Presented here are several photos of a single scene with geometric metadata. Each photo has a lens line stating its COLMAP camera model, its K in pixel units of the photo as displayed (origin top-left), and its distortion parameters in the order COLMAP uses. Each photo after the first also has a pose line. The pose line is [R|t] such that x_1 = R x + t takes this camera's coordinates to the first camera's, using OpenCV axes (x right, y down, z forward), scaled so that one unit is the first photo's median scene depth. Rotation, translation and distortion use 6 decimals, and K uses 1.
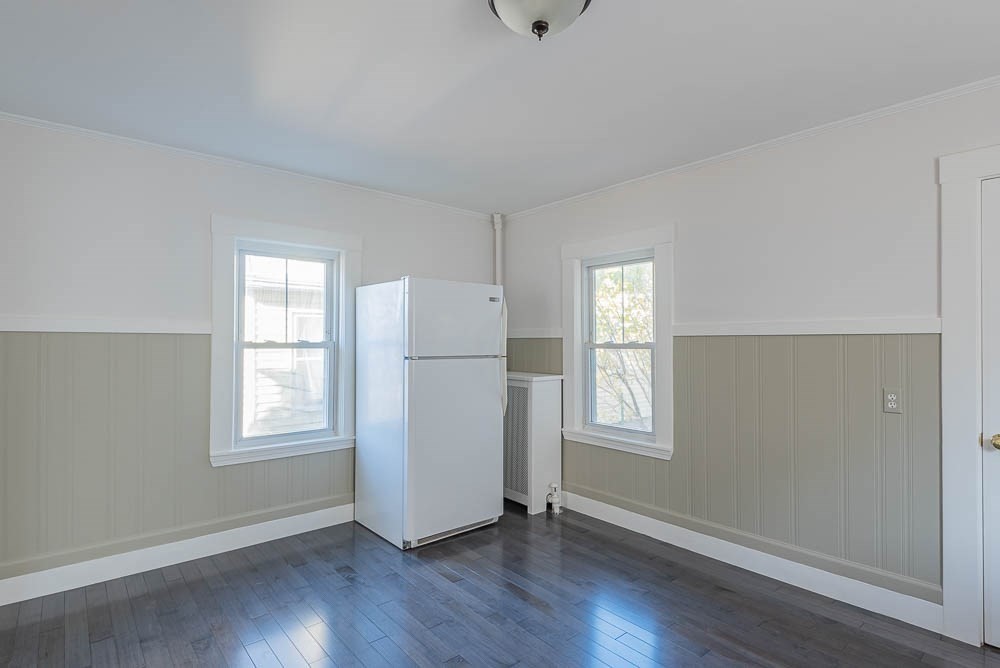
lens RADIAL K [[531.4, 0, 500.0], [0, 531.4, 334.0], [0, 0, 1]] dist [0.021884, -0.001764]
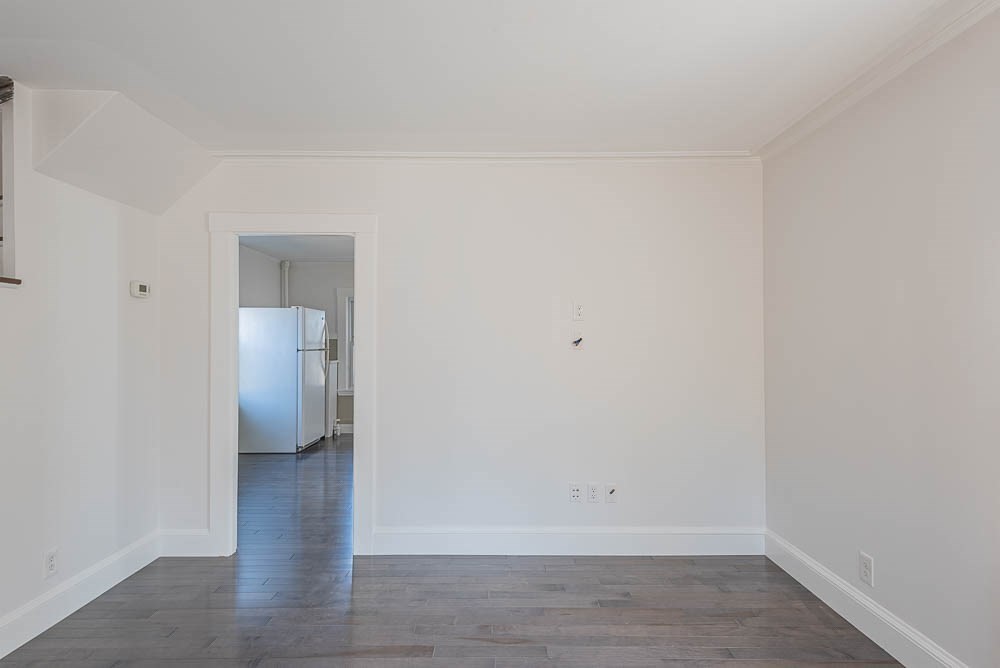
lens RADIAL K [[531.4, 0, 500.0], [0, 531.4, 334.0], [0, 0, 1]] dist [0.021884, -0.001764]
pose [[0.653878, 0.015809, 0.756435, -1.138085], [-0.017801, 0.999826, -0.005508, -0.014199], [-0.756390, -0.009864, 0.654046, -0.751130]]
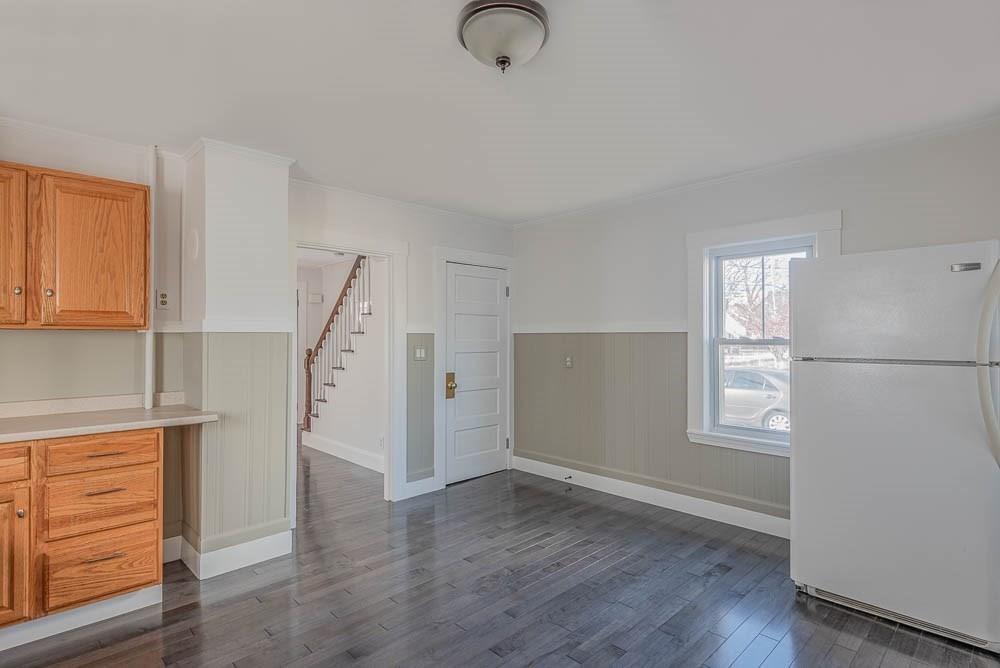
lens RADIAL K [[531.4, 0, 500.0], [0, 531.4, 334.0], [0, 0, 1]] dist [0.021884, -0.001764]
pose [[0.042734, -0.009732, -0.999039, 0.639742], [0.011157, 0.999895, -0.009264, 0.010153], [0.999024, -0.010750, 0.042838, 0.509428]]
